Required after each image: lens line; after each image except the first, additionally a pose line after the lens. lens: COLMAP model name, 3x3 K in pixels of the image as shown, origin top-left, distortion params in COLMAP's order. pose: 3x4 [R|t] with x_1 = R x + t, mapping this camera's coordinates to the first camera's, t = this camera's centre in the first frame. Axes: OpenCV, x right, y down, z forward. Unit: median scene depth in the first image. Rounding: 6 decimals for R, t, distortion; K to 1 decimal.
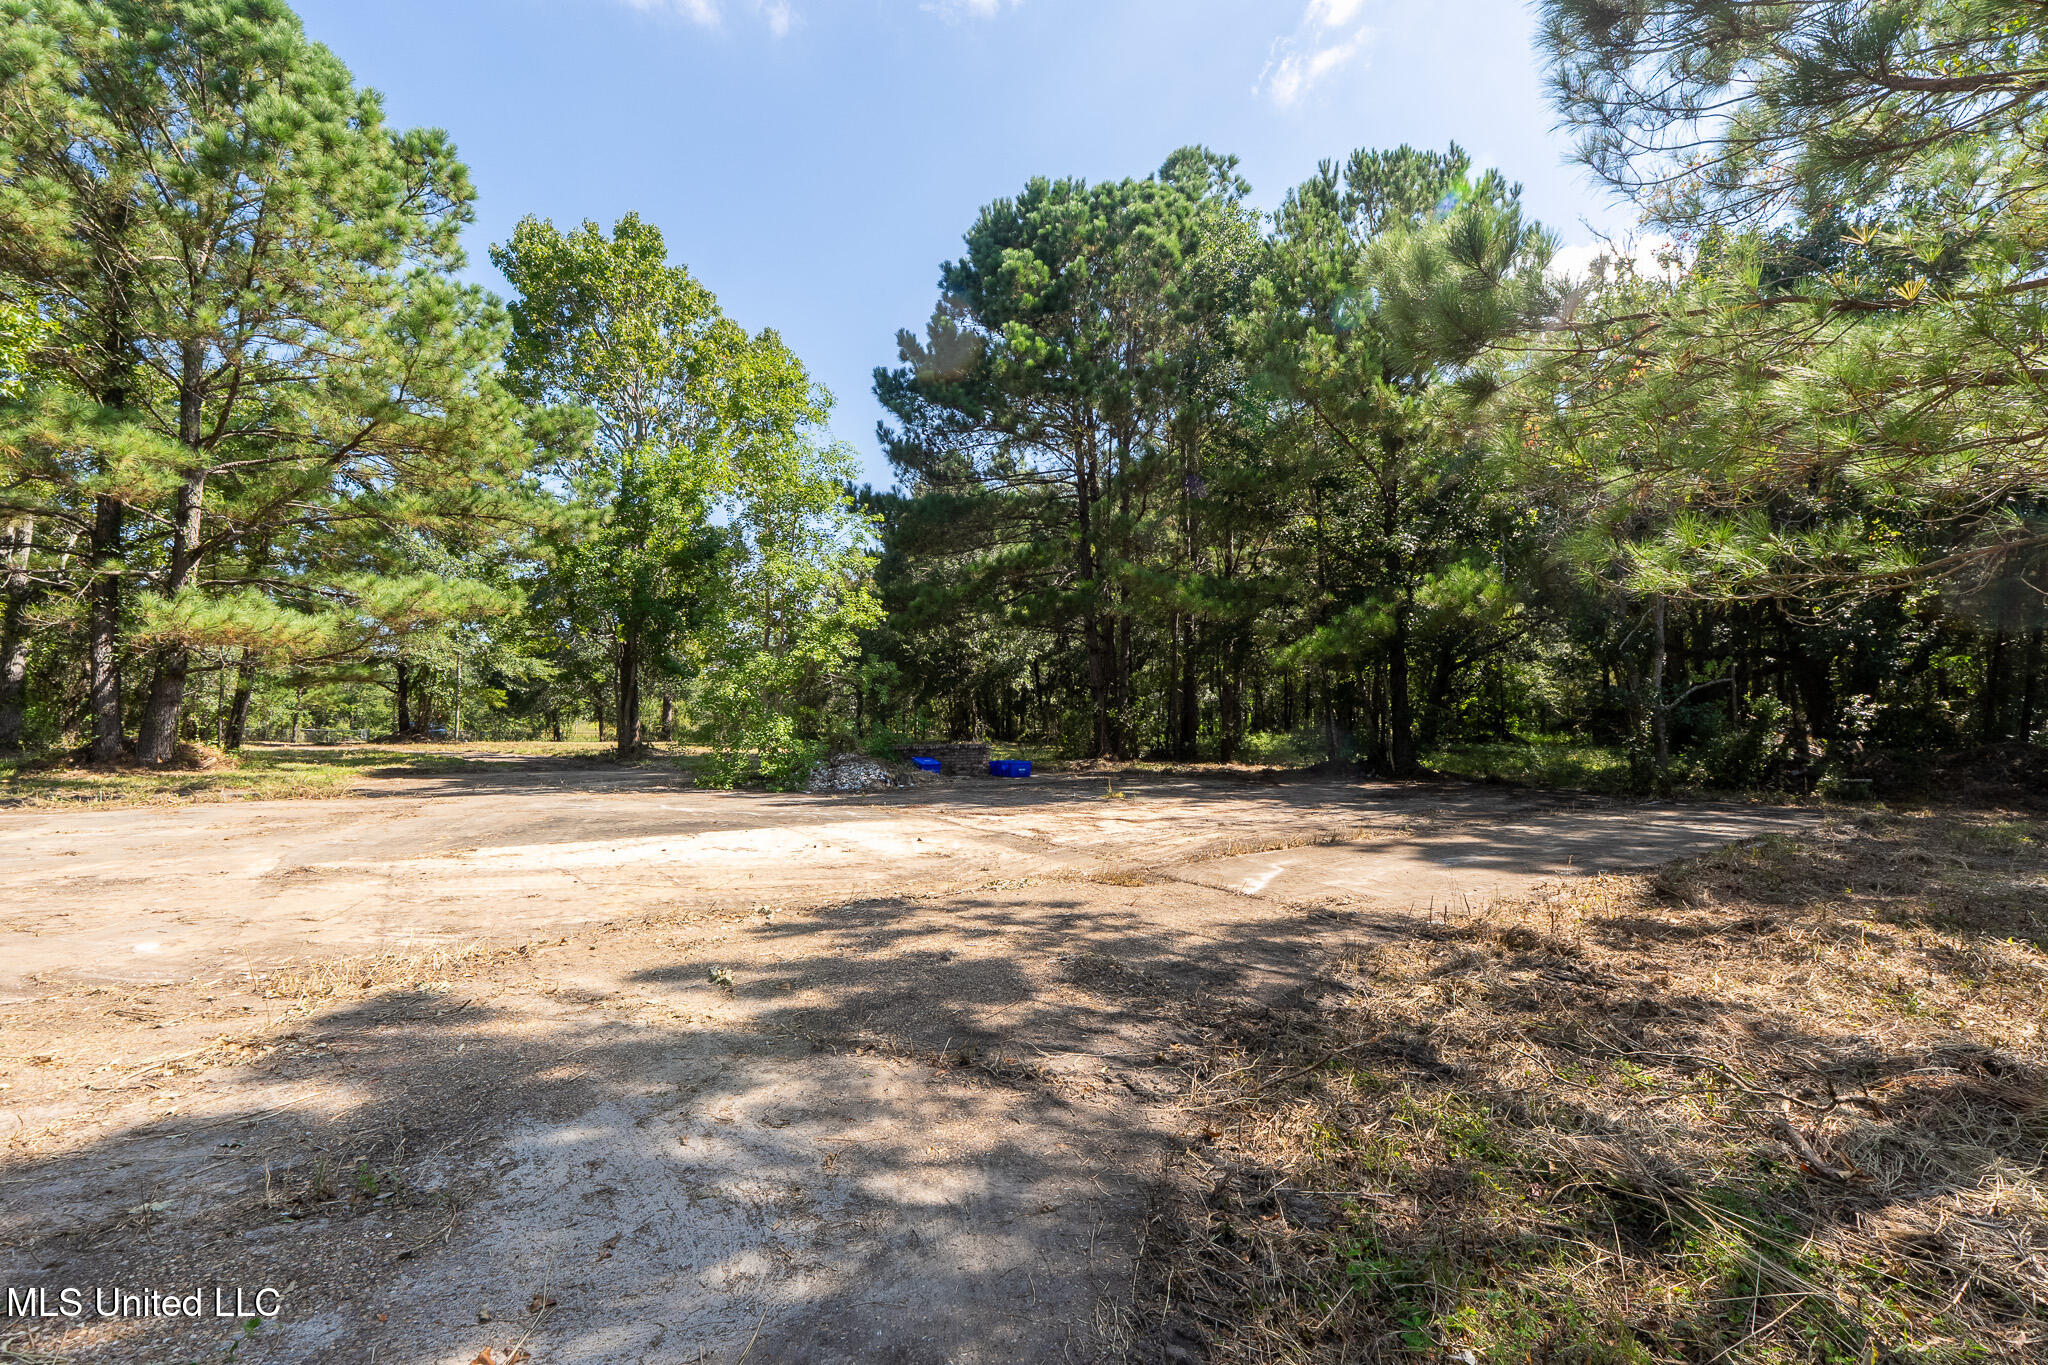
lens RADIAL K [[858.5, 0, 1030.4], [0, 858.5, 676.7], [0, 0, 1]] dist [-0.002995, -0.000503]
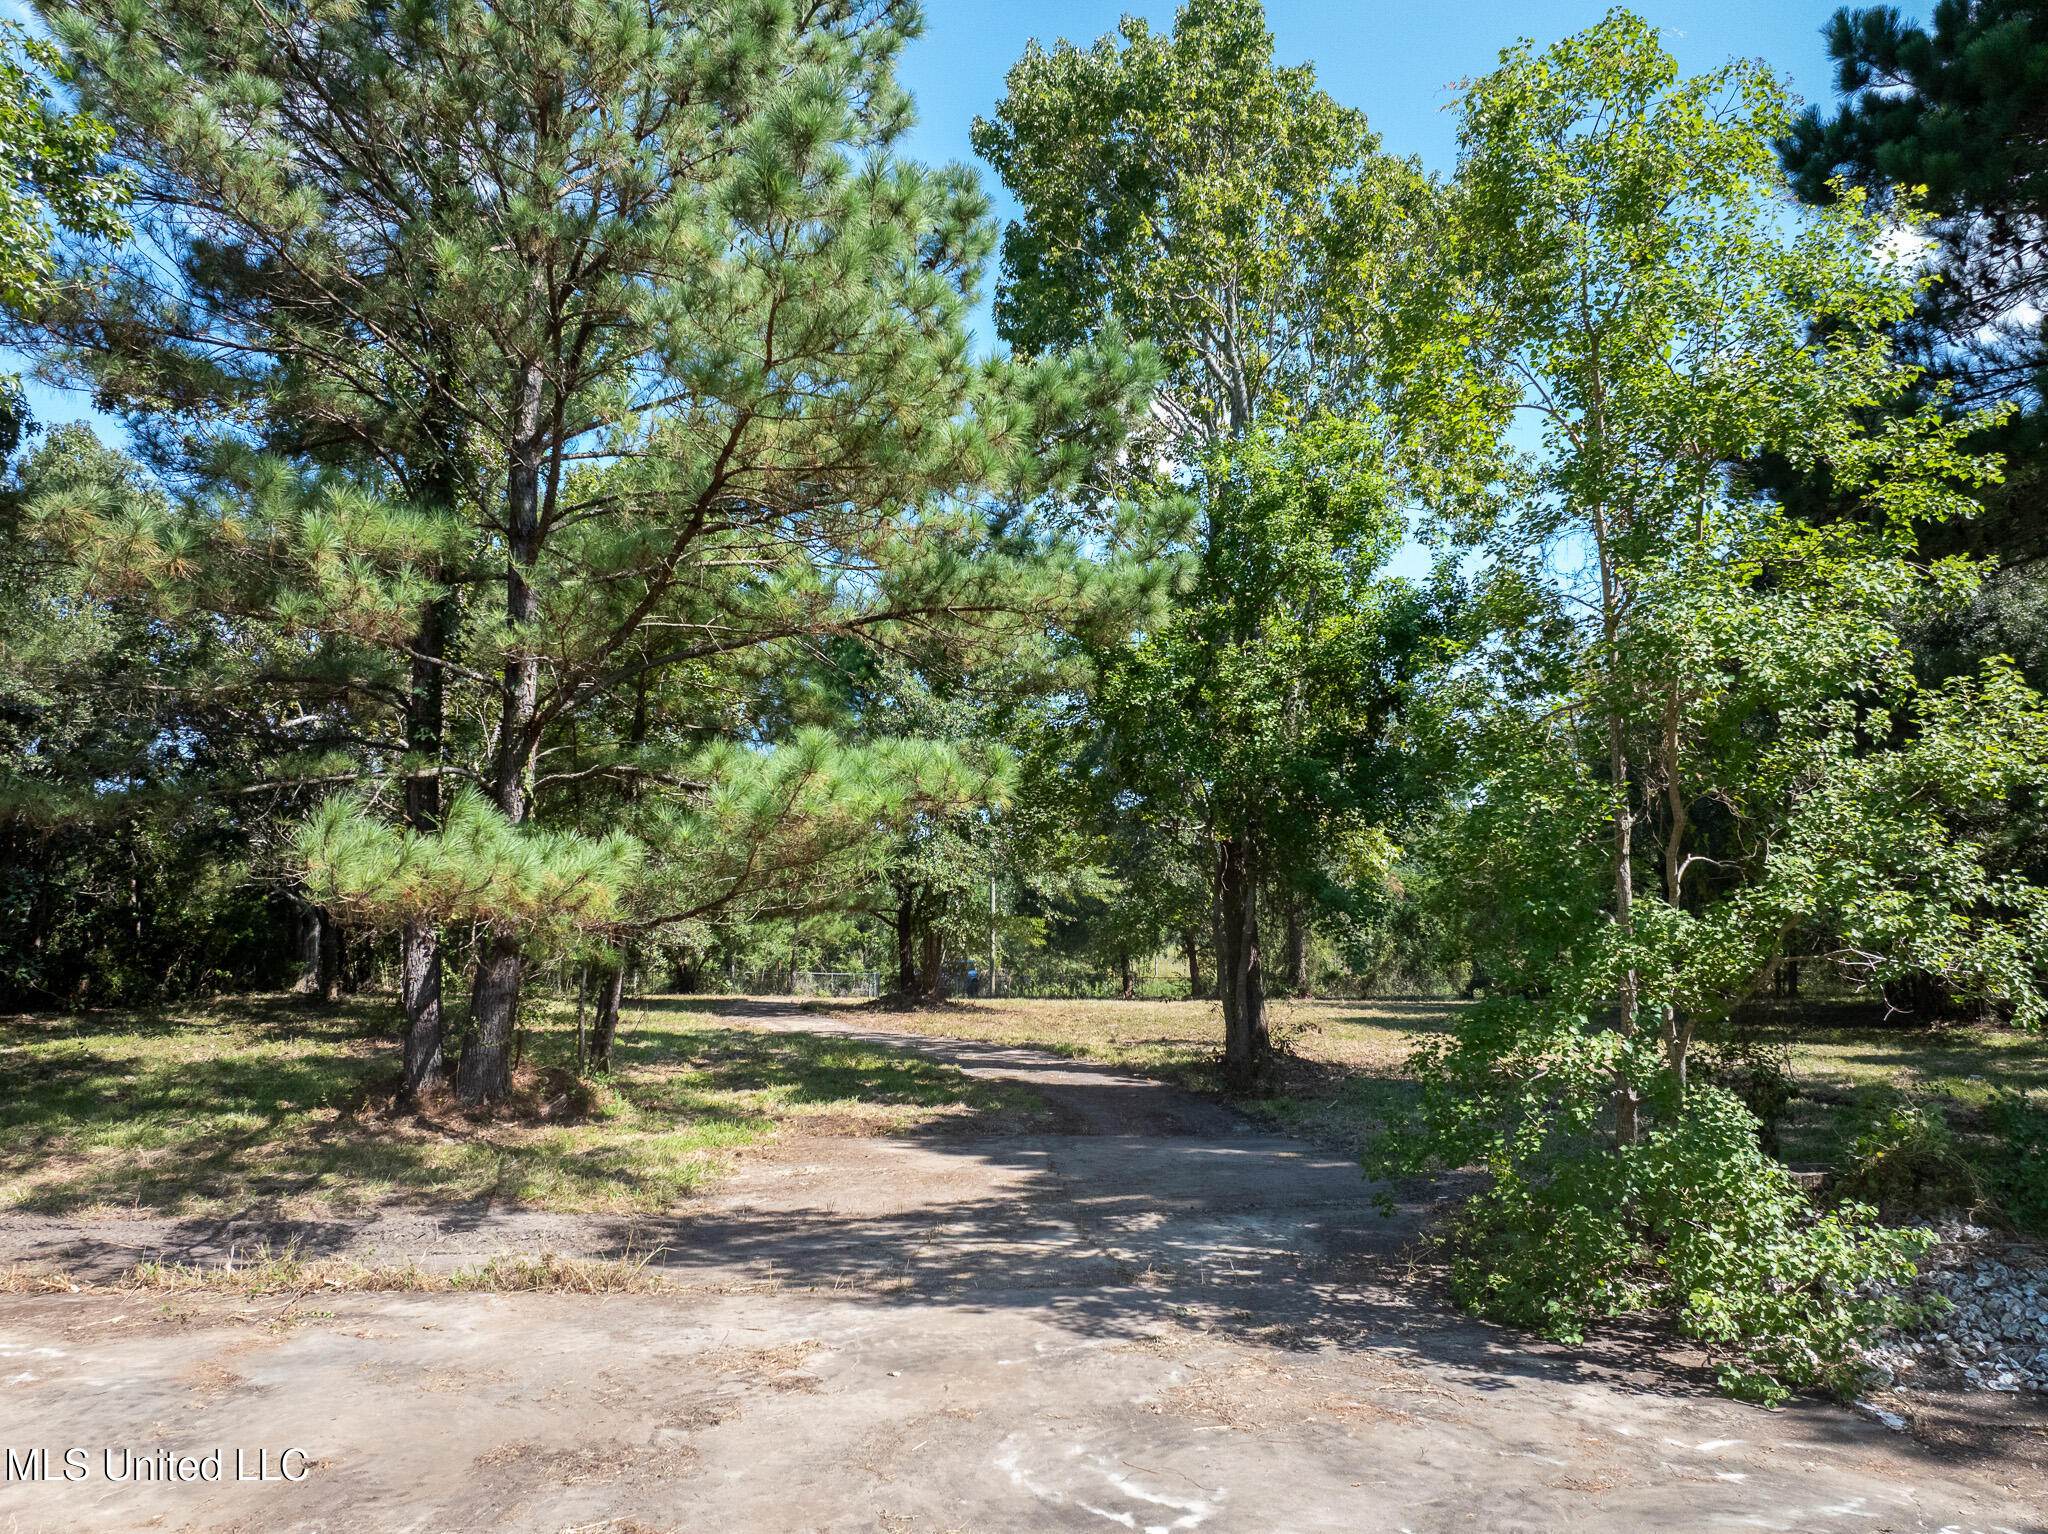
lens RADIAL K [[1436.0, 0, 1024.0], [0, 1436.0, 767.0], [0, 0, 1]] dist [-0.039068, 0.003864]
pose [[0.836370, -0.065437, -0.544245, -0.142624], [0.029716, 0.996802, -0.074184, -0.028646], [0.547359, 0.045873, 0.835640, 0.290780]]
